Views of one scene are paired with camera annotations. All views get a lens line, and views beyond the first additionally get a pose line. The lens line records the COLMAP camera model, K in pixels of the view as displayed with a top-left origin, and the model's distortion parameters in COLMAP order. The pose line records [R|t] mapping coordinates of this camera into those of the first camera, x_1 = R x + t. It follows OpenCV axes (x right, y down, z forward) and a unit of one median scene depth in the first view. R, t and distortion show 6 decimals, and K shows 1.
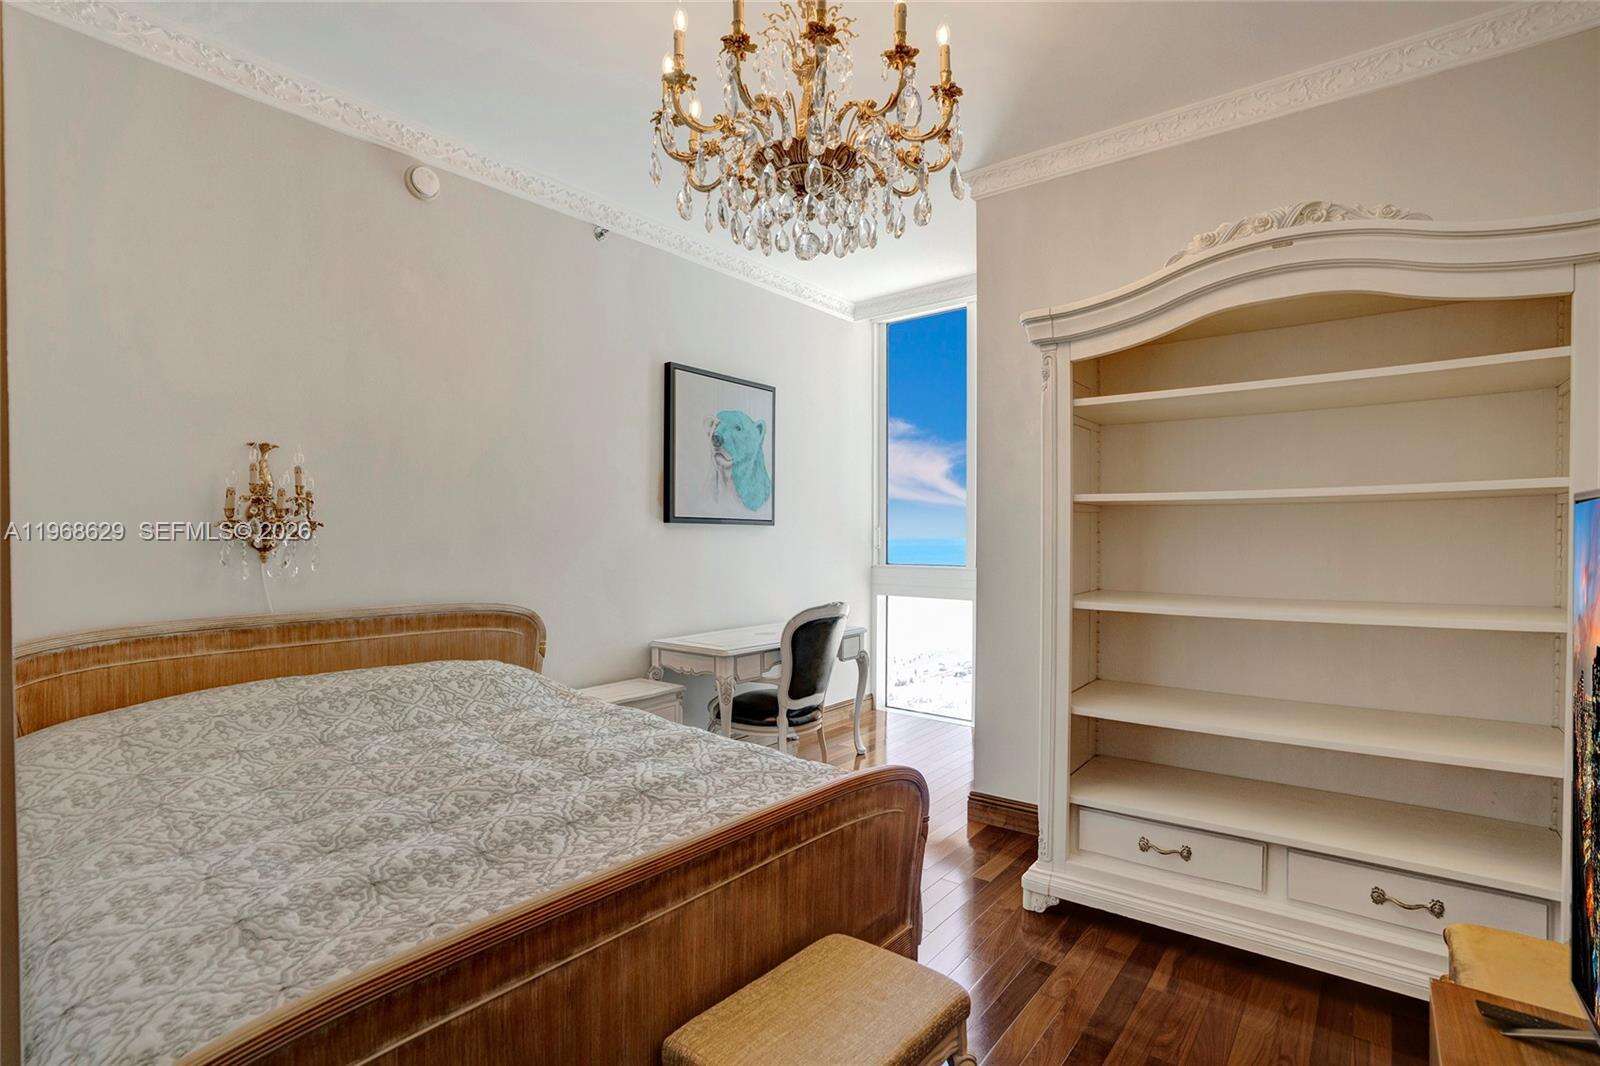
lens RADIAL K [[754.0, 0, 803.7], [0, 754.0, 535.2], [0, 0, 1]] dist [-0.003596, 0.000145]
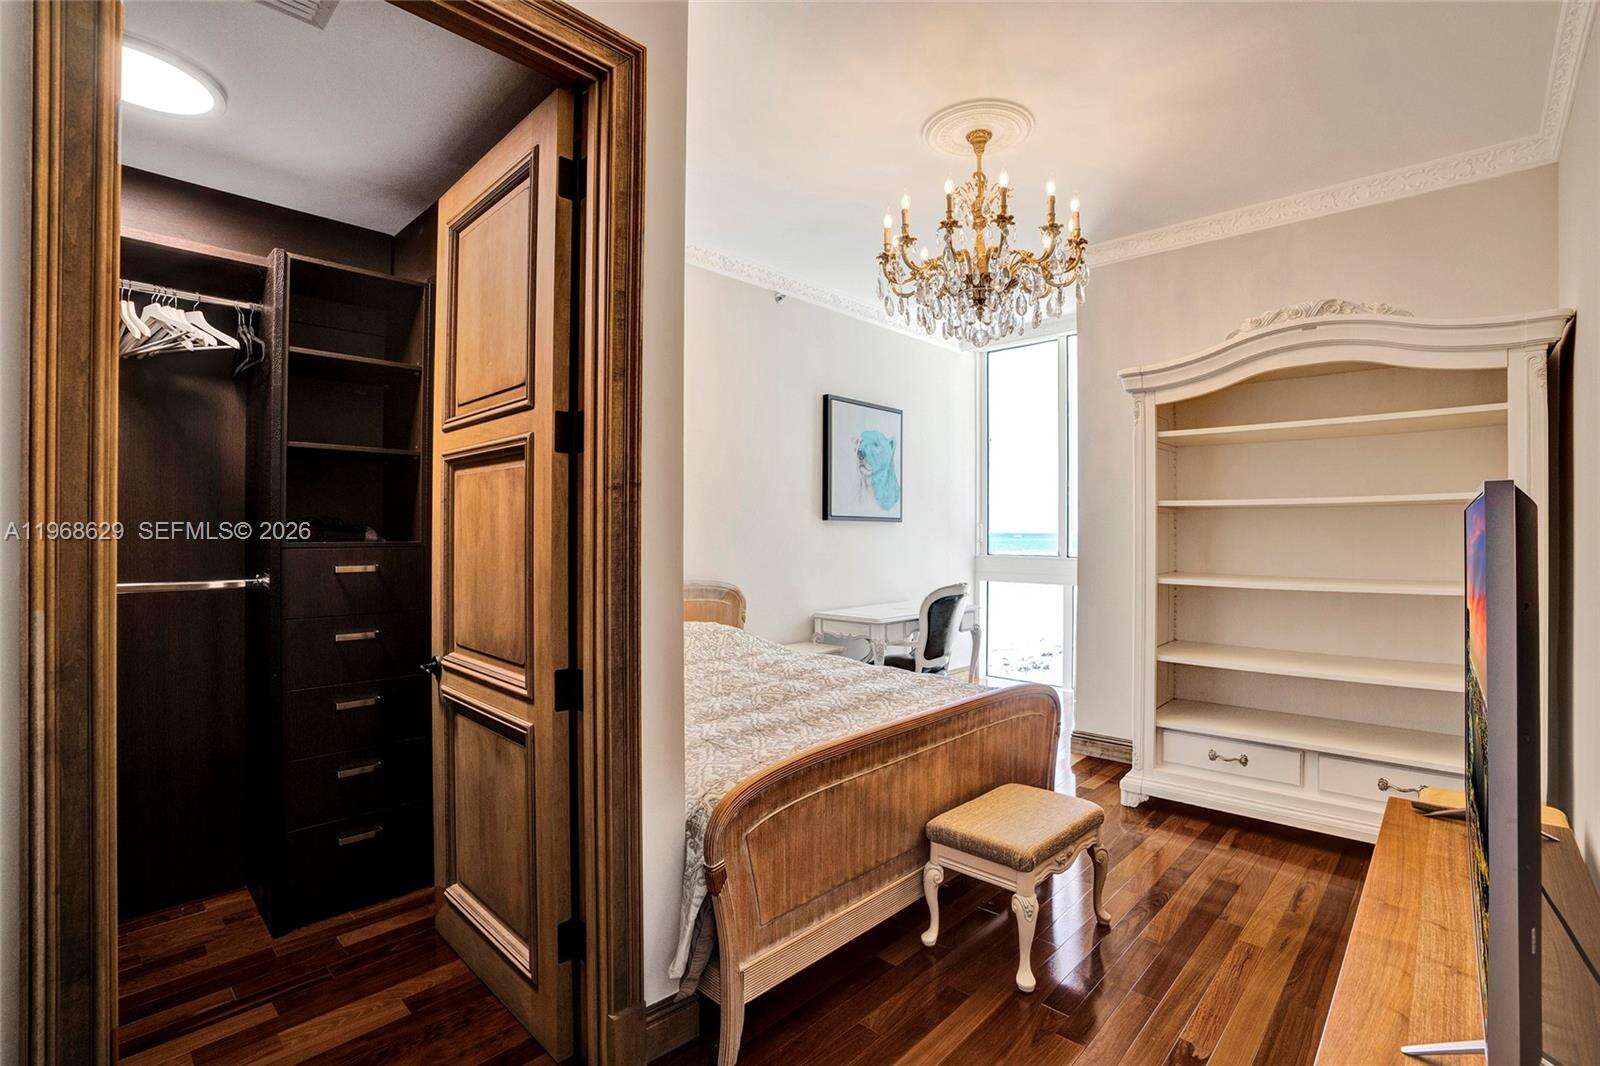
lens RADIAL K [[701.3, 0, 845.4], [0, 701.3, 520.4], [0, 0, 1]] dist [0.001241, 0.000383]
pose [[0.998484, 0.000069, -0.055042, -0.141665], [-0.000817, 0.999908, -0.013571, -0.000210], [0.055036, 0.013595, 0.998392, -0.311049]]
